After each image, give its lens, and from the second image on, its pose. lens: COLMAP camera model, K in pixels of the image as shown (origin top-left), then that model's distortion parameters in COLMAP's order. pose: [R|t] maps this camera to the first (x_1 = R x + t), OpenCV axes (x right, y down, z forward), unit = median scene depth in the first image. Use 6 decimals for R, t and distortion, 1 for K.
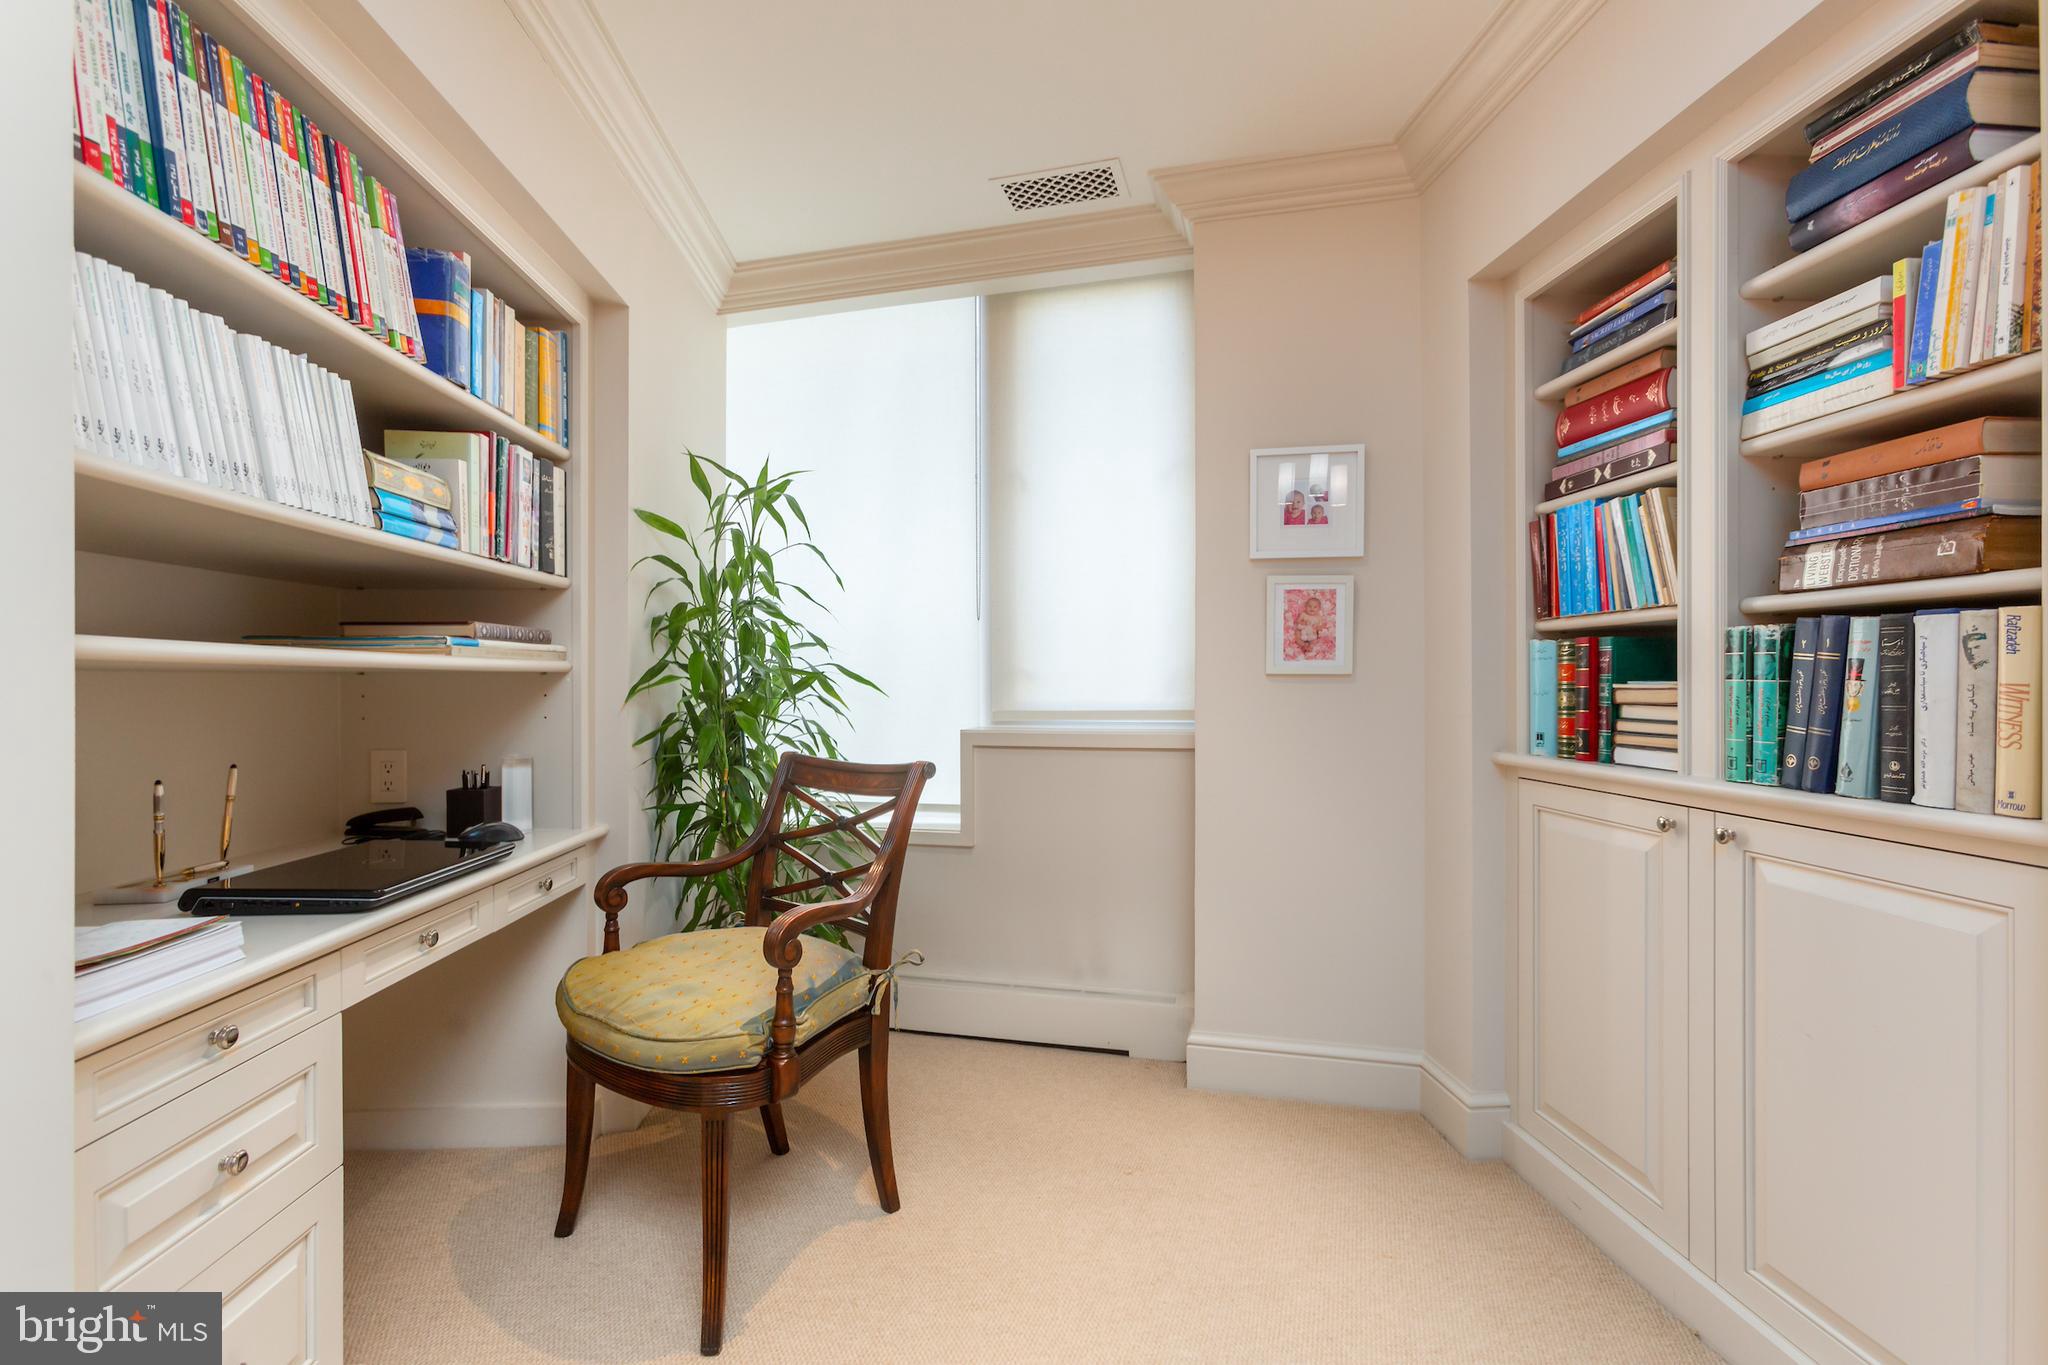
lens RADIAL K [[919.8, 0, 1020.2], [0, 919.8, 687.1], [0, 0, 1]] dist [-0.007693, 0.003265]
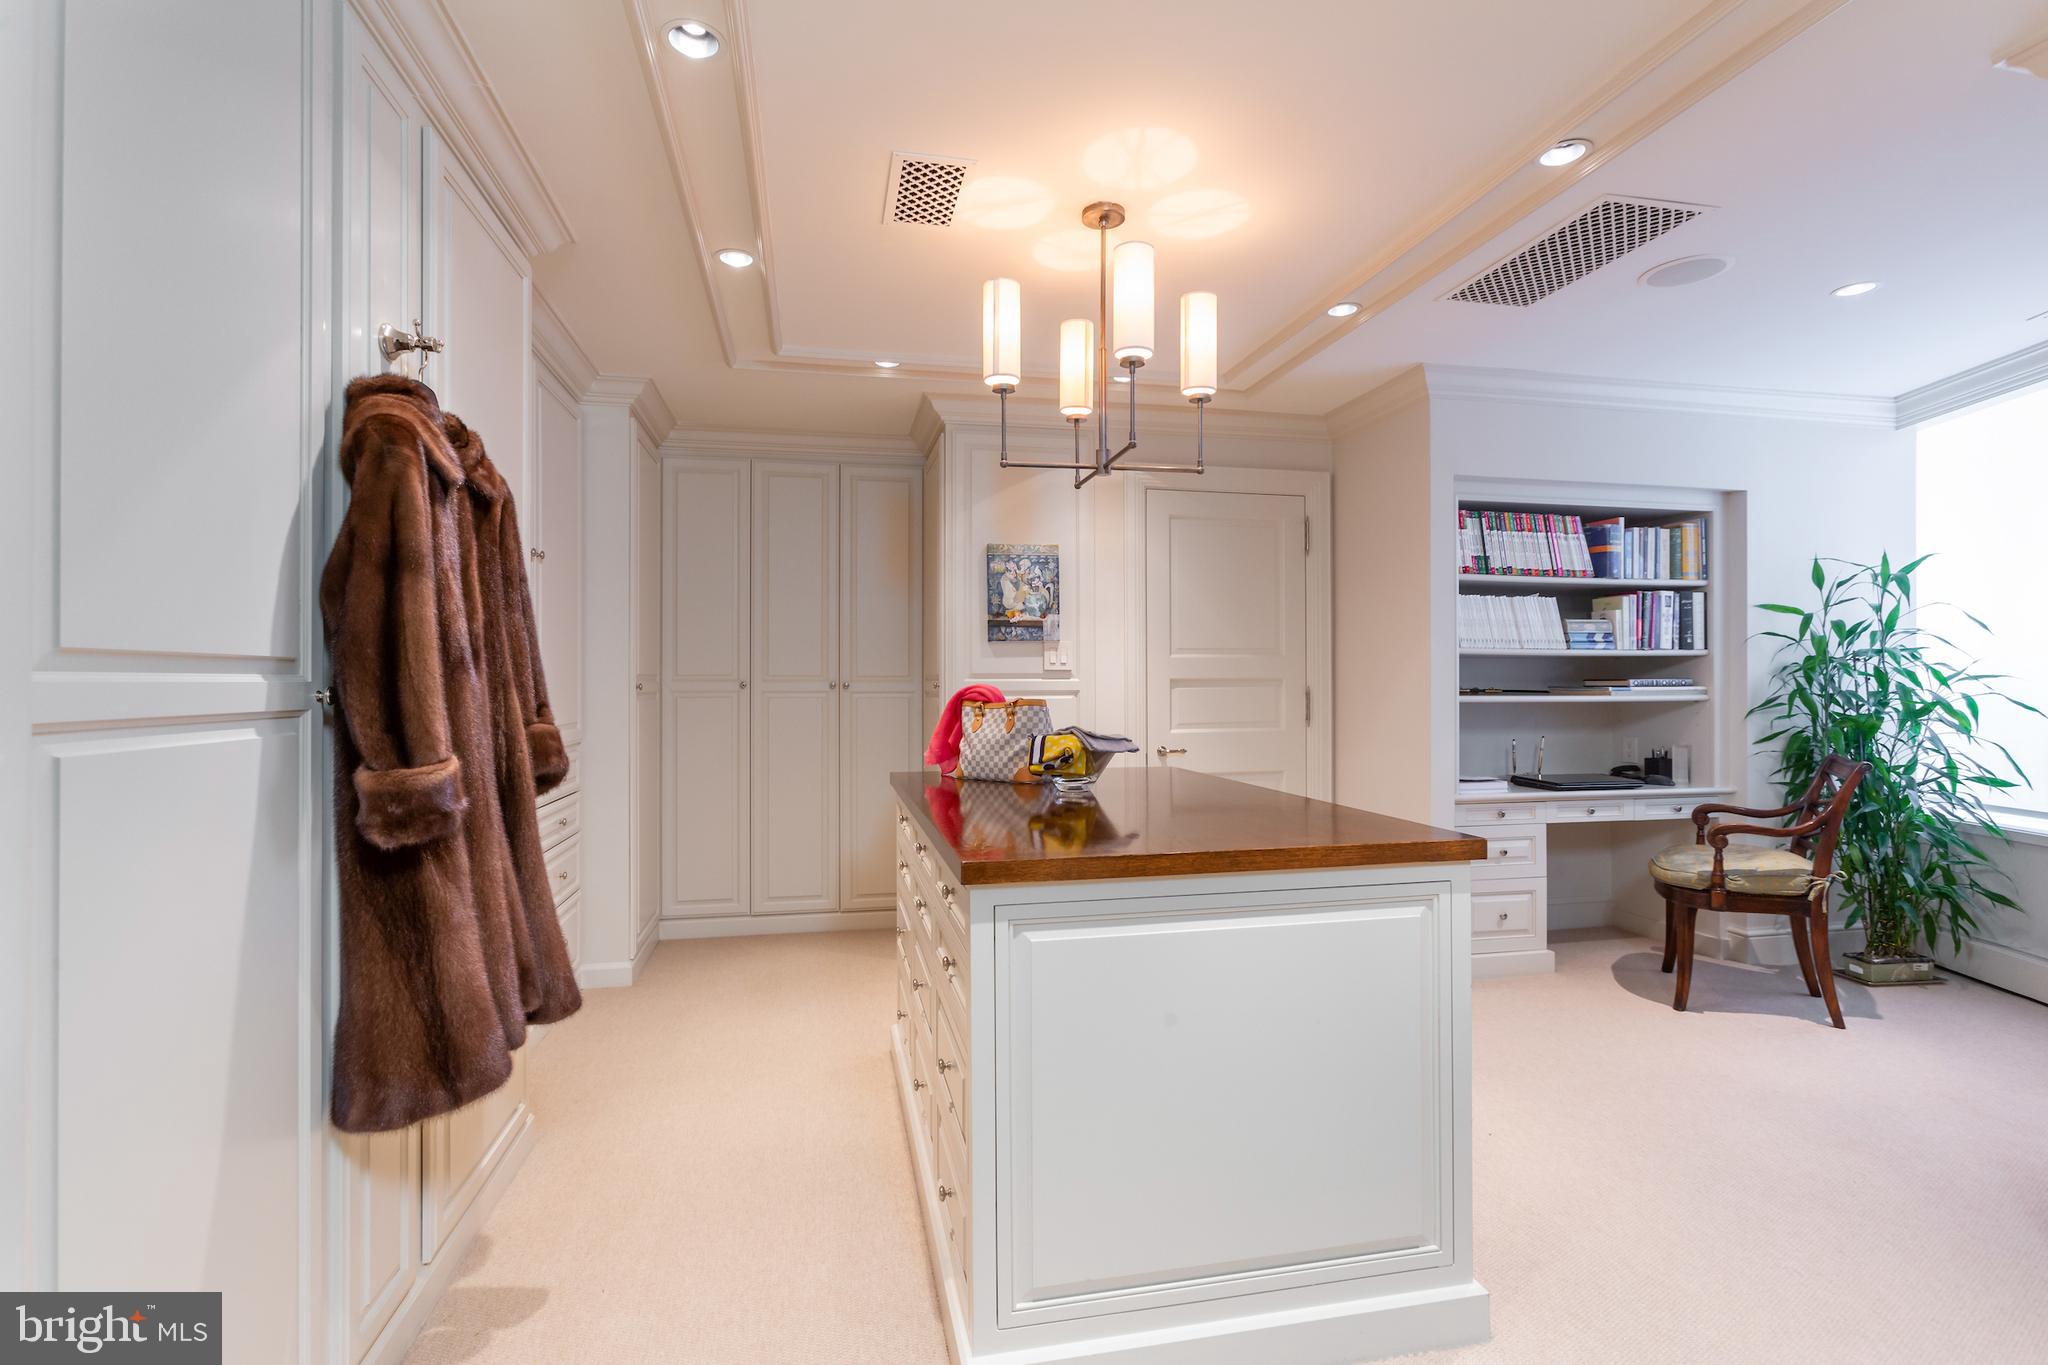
lens RADIAL K [[983.5, 0, 1023.0], [0, 983.5, 682.3], [0, 0, 1]] dist [0.001352, 0.000304]
pose [[0.145886, -0.000500, -0.989301, 1.608715], [-0.005156, 0.999986, -0.001266, -0.055846], [0.989288, 0.005285, 0.145882, -0.829652]]
